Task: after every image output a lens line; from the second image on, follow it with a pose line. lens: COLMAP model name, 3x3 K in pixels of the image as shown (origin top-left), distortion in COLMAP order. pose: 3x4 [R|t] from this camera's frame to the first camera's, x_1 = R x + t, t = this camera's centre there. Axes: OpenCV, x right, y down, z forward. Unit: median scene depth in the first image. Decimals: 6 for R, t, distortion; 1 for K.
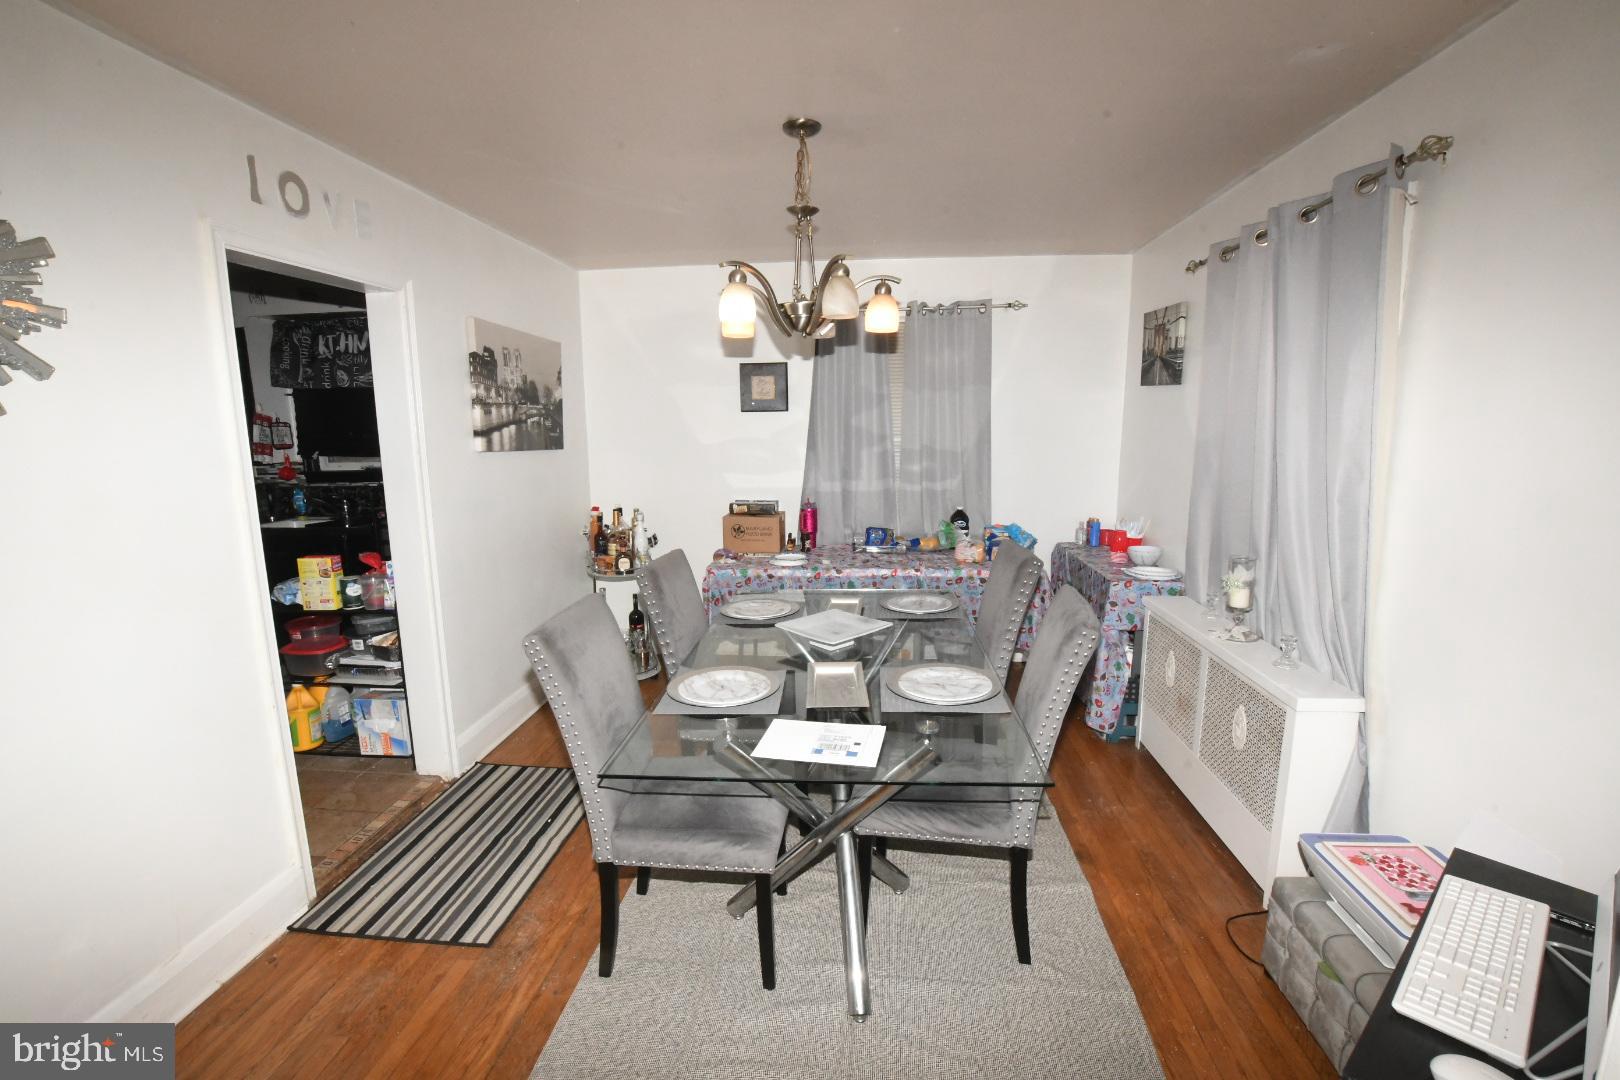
lens RADIAL K [[733.1, 0, 800.9], [0, 733.1, 541.5], [0, 0, 1]] dist [-0.064637, 0.019686]
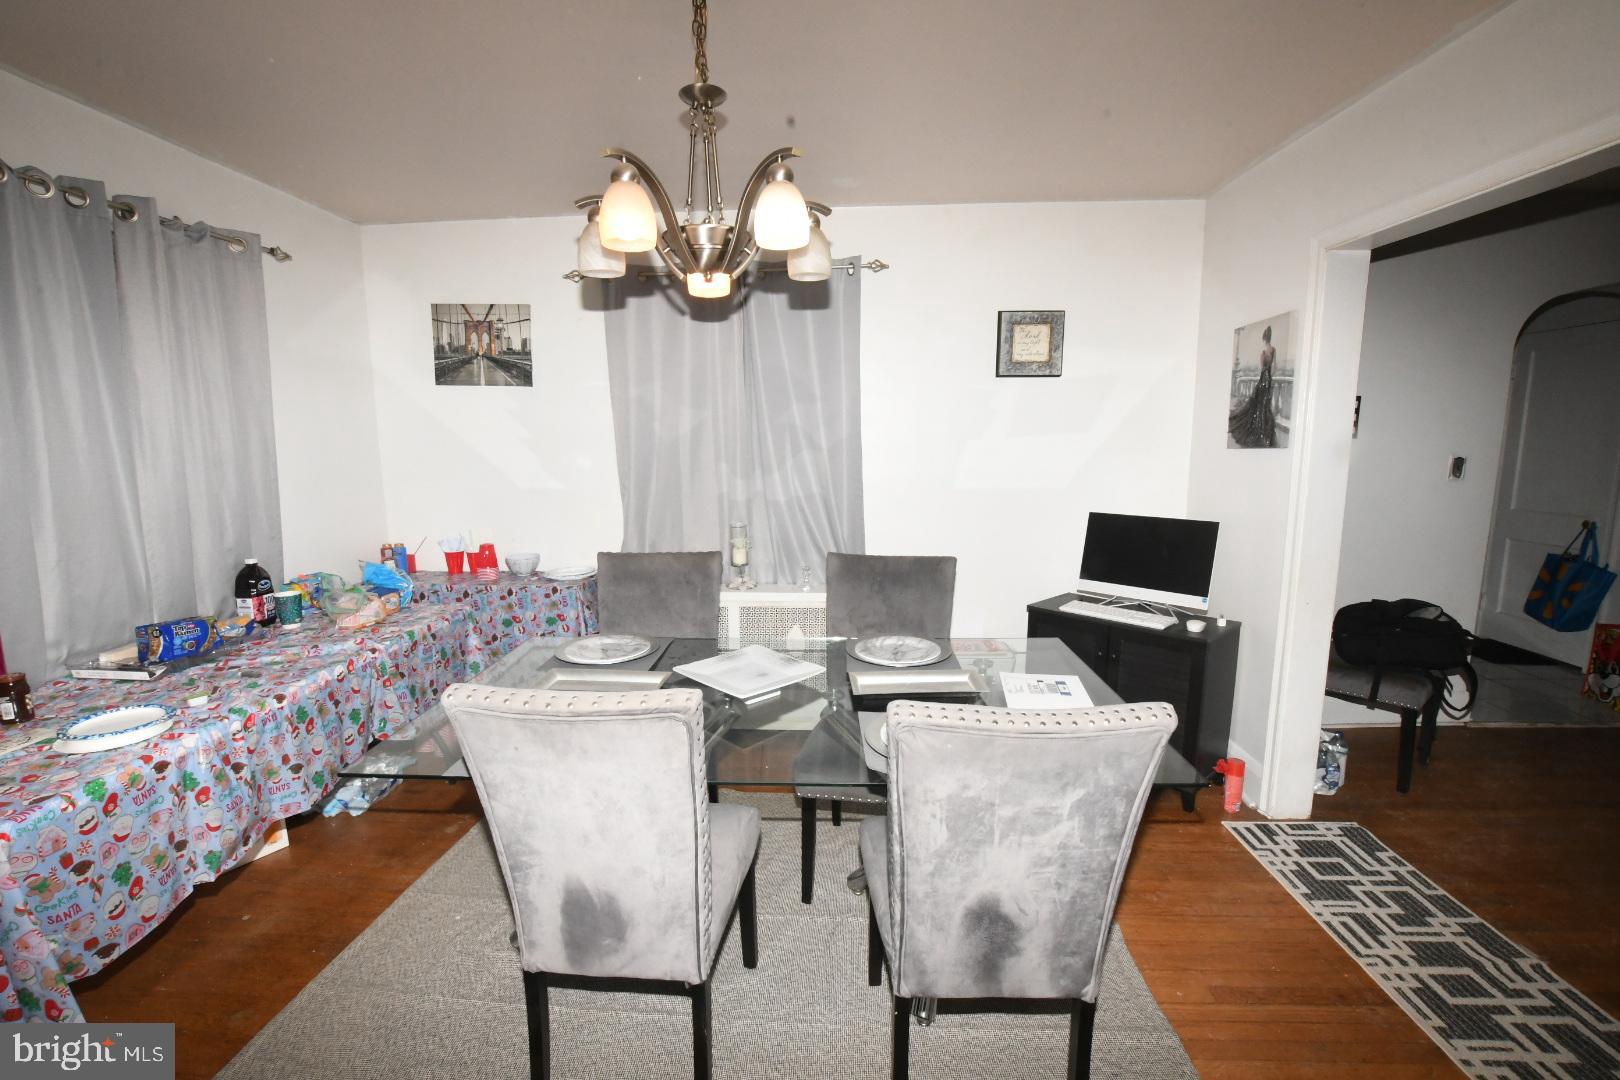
lens RADIAL K [[733.1, 0, 800.9], [0, 733.1, 541.5], [0, 0, 1]] dist [-0.064637, 0.019686]
pose [[-0.039974, -0.137549, 0.989688, -0.665820], [0.177479, 0.973753, 0.142503, -0.111121], [-0.983312, 0.181345, -0.014513, 0.883603]]
